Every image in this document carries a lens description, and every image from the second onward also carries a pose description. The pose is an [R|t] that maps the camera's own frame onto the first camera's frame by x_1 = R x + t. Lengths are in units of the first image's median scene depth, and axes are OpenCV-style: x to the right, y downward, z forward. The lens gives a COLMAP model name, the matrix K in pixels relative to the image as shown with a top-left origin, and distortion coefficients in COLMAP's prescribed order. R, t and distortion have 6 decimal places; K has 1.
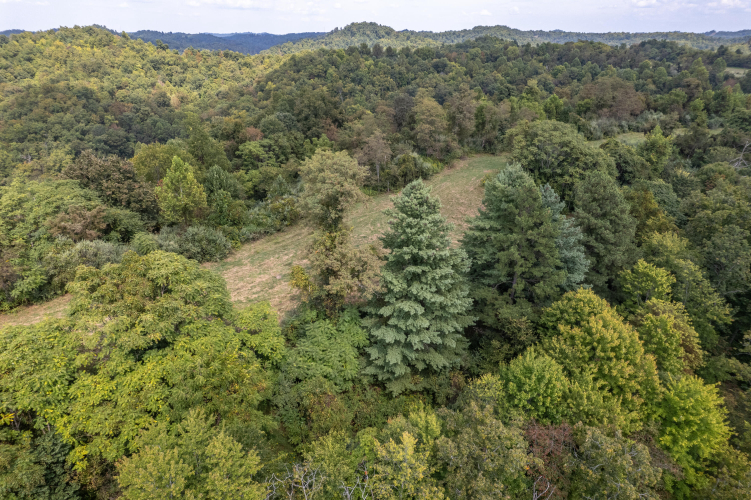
lens RADIAL K [[473.9, 0, 381.3], [0, 473.9, 237.0], [0, 0, 1]] dist [-0.072596, 0.080513]
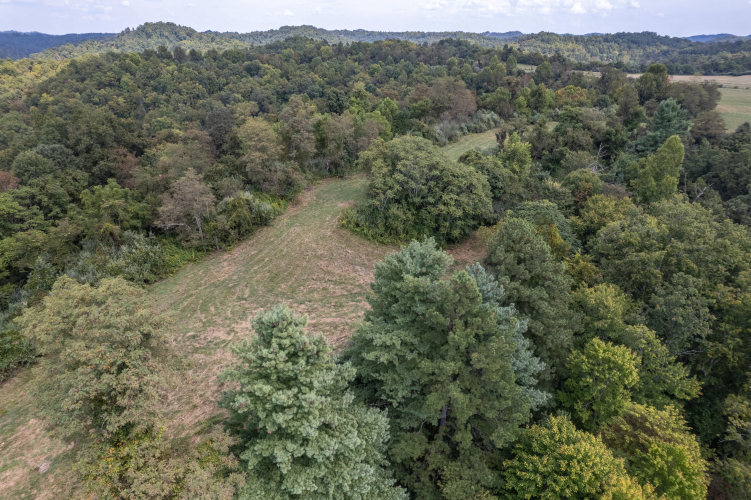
lens RADIAL K [[473.9, 0, 381.3], [0, 473.9, 237.0], [0, 0, 1]] dist [-0.072596, 0.080513]
pose [[0.930923, -0.145769, 0.334865, 0.005182], [0.145882, 0.988987, 0.024961, -0.059264], [-0.334816, 0.025614, 0.941935, 0.135917]]
